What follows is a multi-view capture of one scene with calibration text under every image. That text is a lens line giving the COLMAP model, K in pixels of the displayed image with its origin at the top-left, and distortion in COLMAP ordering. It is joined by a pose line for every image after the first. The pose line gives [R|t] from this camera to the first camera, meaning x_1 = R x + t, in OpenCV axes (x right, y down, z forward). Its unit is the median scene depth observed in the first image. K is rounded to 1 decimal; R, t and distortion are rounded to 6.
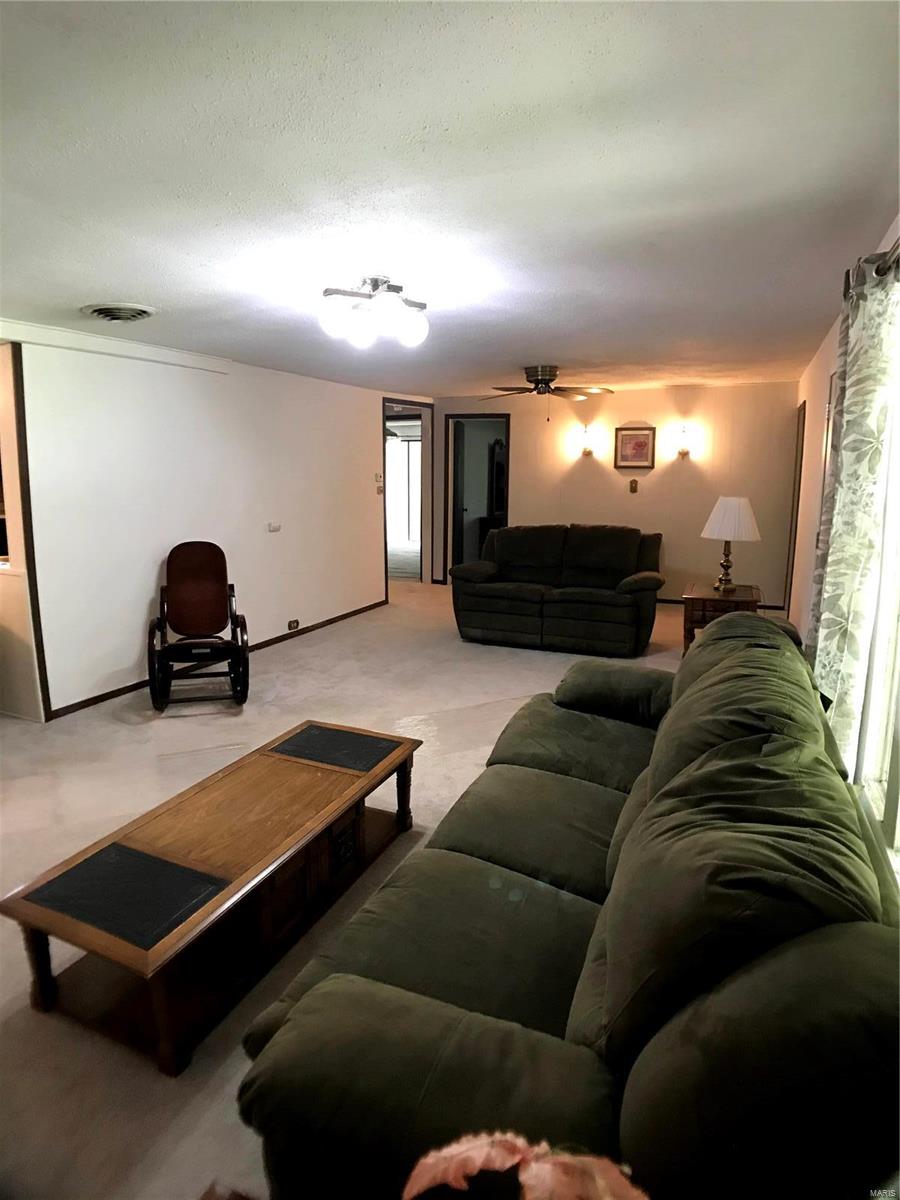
lens RADIAL K [[684.9, 0, 462.3], [0, 684.9, 593.5], [0, 0, 1]] dist [-0.068382, 0.004079]
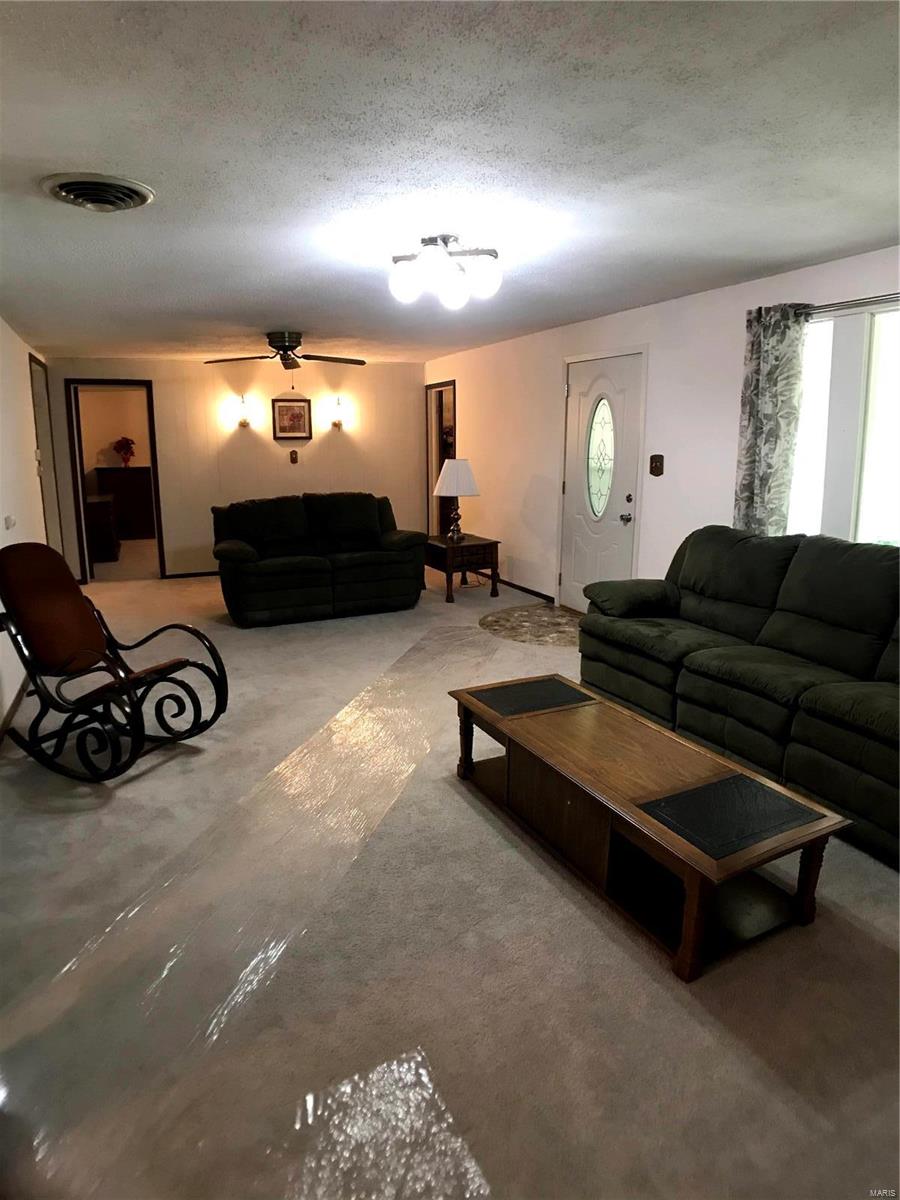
lens RADIAL K [[684.9, 0, 462.3], [0, 684.9, 593.5], [0, 0, 1]] dist [-0.068382, 0.004079]
pose [[0.660800, -0.166593, 0.731840, -0.439422], [0.144143, 0.985074, 0.094087, -0.018595], [-0.736591, 0.043317, 0.674950, 0.161871]]
